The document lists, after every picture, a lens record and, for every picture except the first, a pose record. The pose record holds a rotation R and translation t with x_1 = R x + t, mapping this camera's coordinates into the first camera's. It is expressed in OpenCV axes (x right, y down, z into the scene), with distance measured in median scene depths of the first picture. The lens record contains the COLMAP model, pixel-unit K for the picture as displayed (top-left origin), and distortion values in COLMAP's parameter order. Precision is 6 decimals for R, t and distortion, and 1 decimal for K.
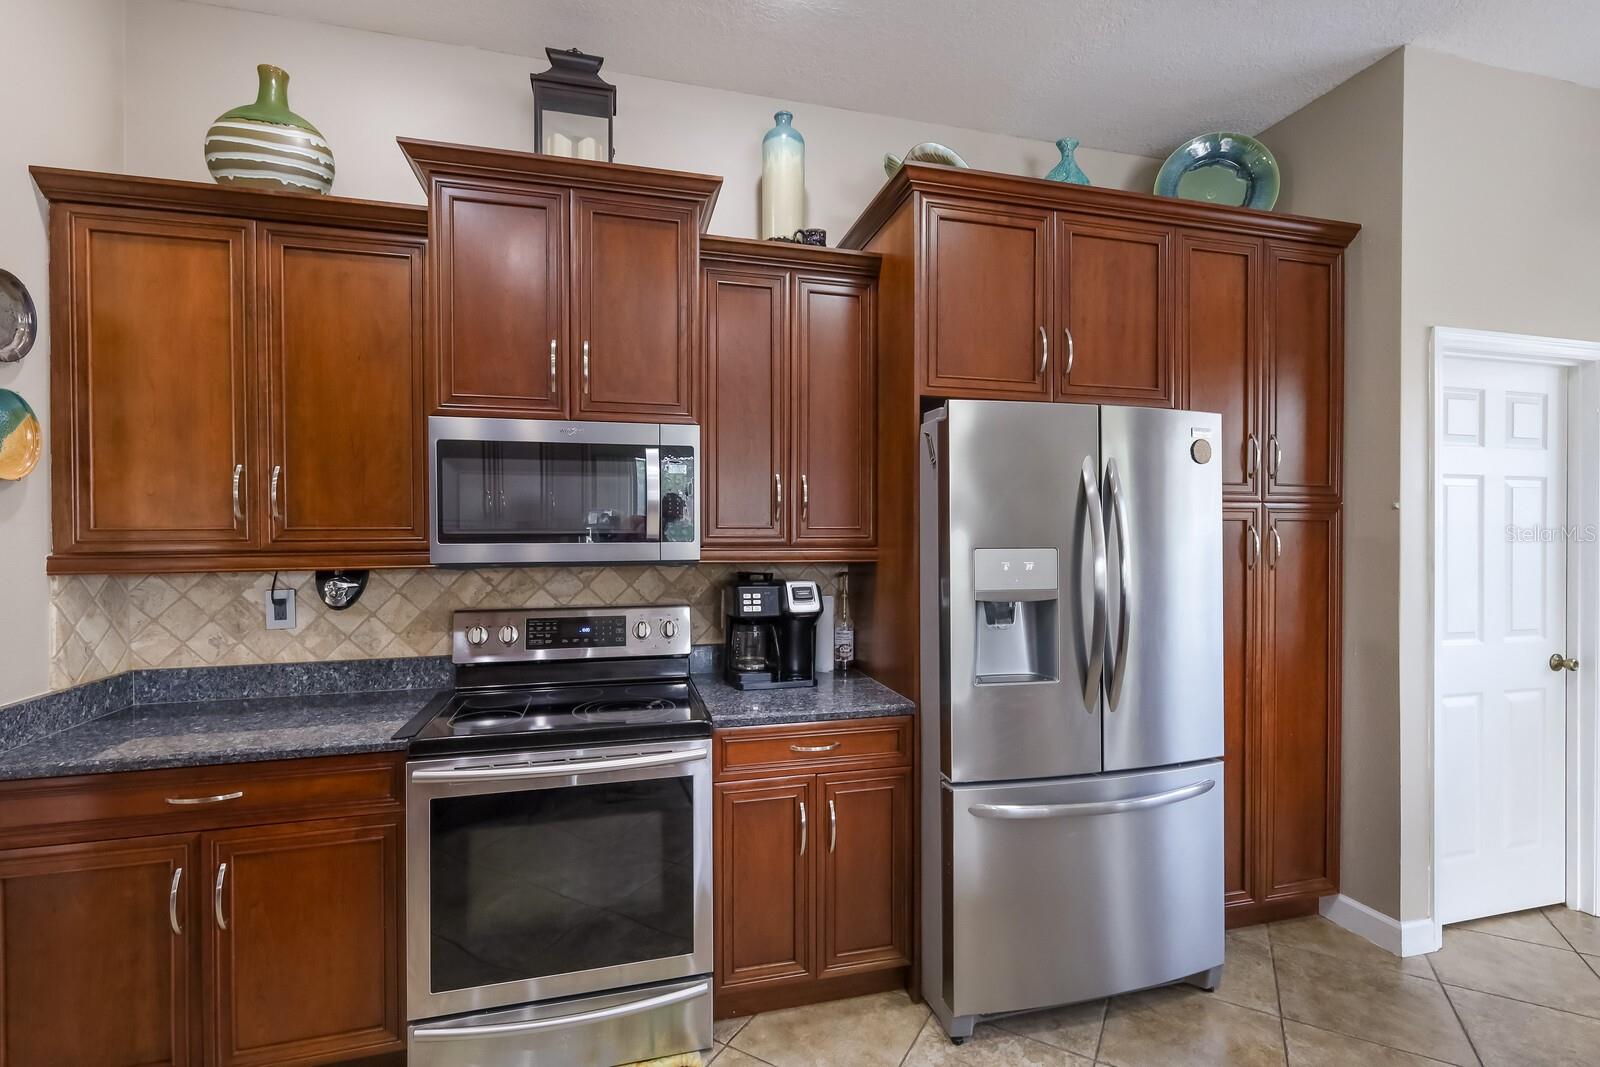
lens RADIAL K [[696.8, 0, 787.1], [0, 696.8, 541.4], [0, 0, 1]] dist [0.005996, -0.000227]
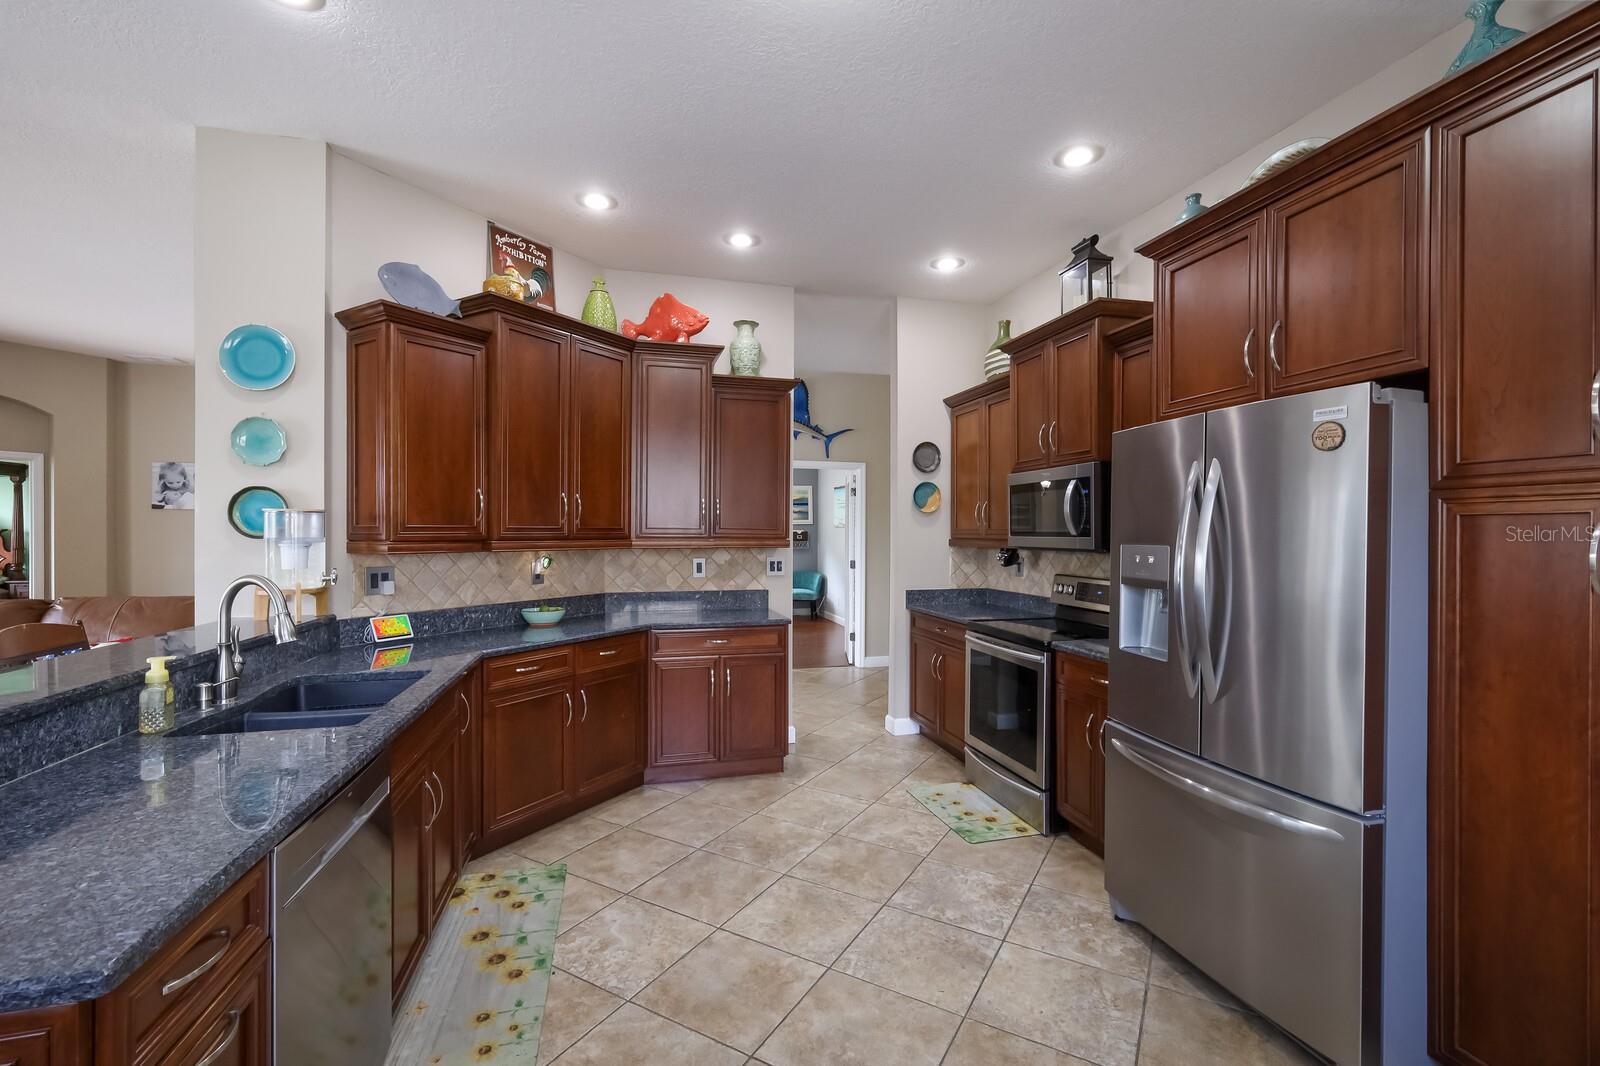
lens RADIAL K [[696.8, 0, 795.7], [0, 696.8, 532.3], [0, 0, 1]] dist [0.005996, -0.000227]
pose [[-0.006864, 0.005587, -0.999961, 1.489358], [-0.014455, 0.999879, 0.005686, -0.010010], [0.999872, 0.014494, -0.006782, 0.375082]]
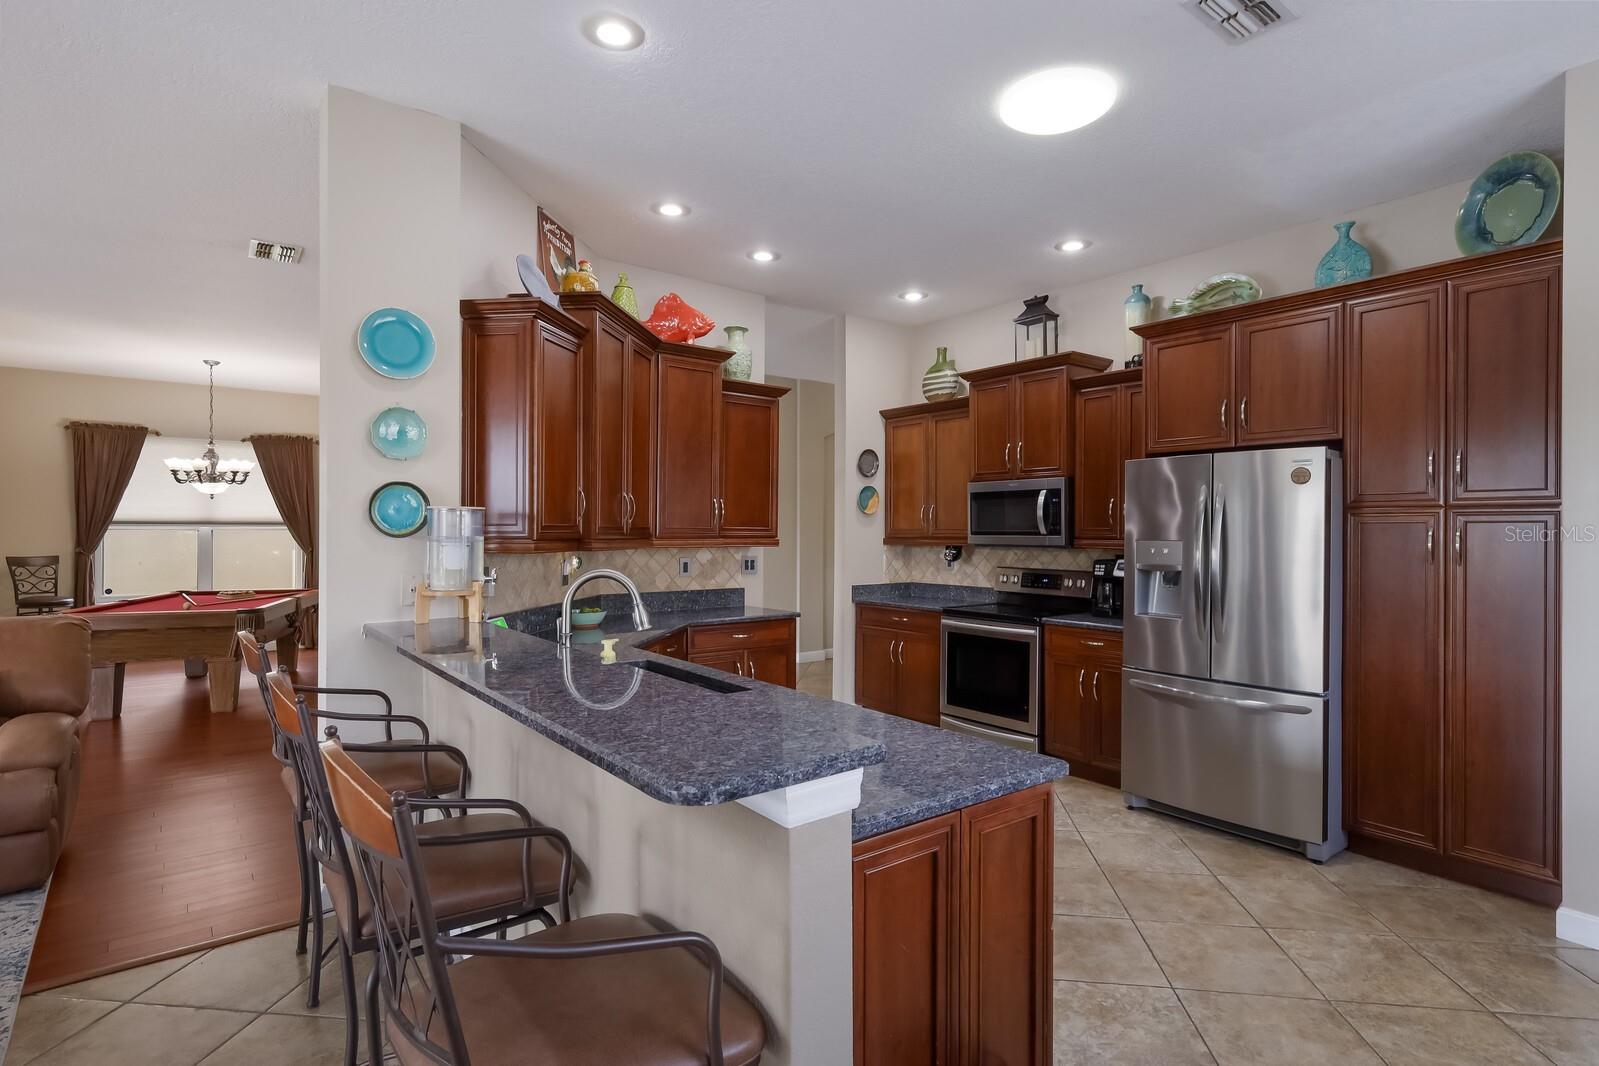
lens RADIAL K [[806.1, 0, 796.2], [0, 806.1, 530.2], [0, 0, 1]] dist [0.002900, 0.001847]
pose [[0.387150, 0.003109, -0.922012, 1.773581], [-0.016133, 0.999864, -0.003402, 0.004866], [0.921876, 0.016192, 0.387147, -0.611010]]
